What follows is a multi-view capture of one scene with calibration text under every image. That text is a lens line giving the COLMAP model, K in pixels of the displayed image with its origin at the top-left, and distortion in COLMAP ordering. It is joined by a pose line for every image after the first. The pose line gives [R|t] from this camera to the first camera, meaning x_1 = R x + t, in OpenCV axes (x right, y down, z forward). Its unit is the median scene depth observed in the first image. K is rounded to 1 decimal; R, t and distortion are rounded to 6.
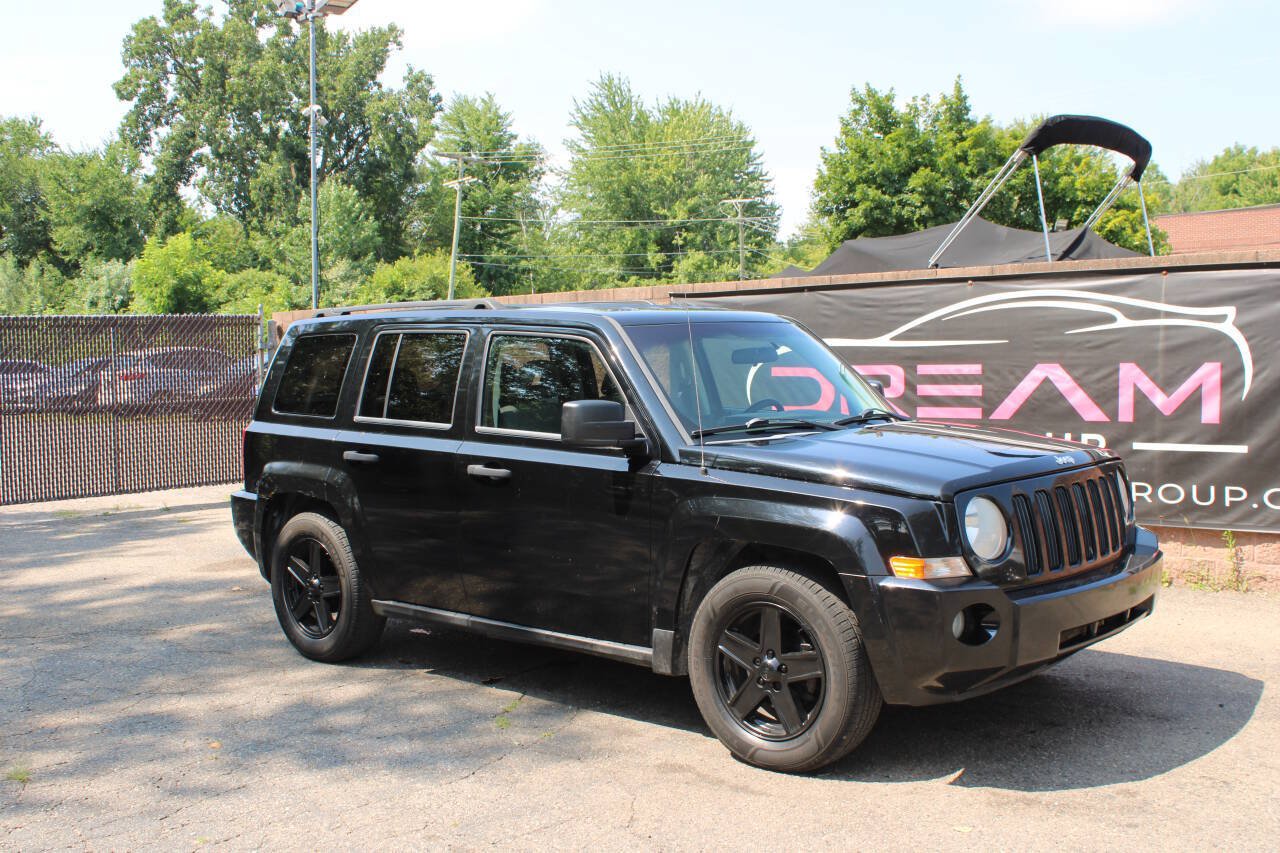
lens RADIAL K [[1374.7, 0, 660.7], [0, 1374.7, 422.7], [0, 0, 1]] dist [-0.088037, 0.048022]
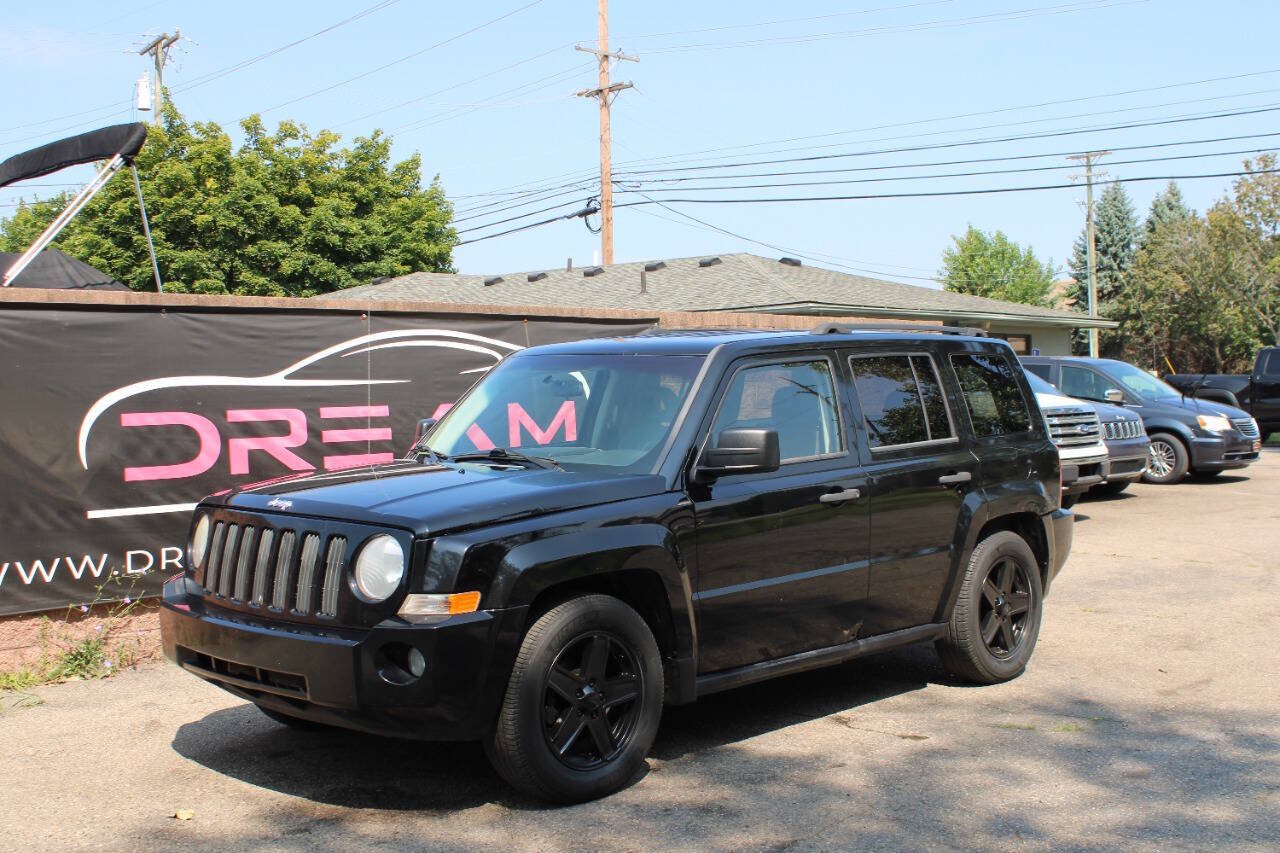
lens RADIAL K [[1501.0, 0, 687.4], [0, 1501.0, 458.8], [0, 0, 1]] dist [-0.049863, 0.047077]
pose [[0.012047, -0.032754, 0.999391, -0.779336], [0.063504, 0.997471, 0.031925, -0.026376], [-0.997909, 0.063081, 0.014097, 0.784338]]
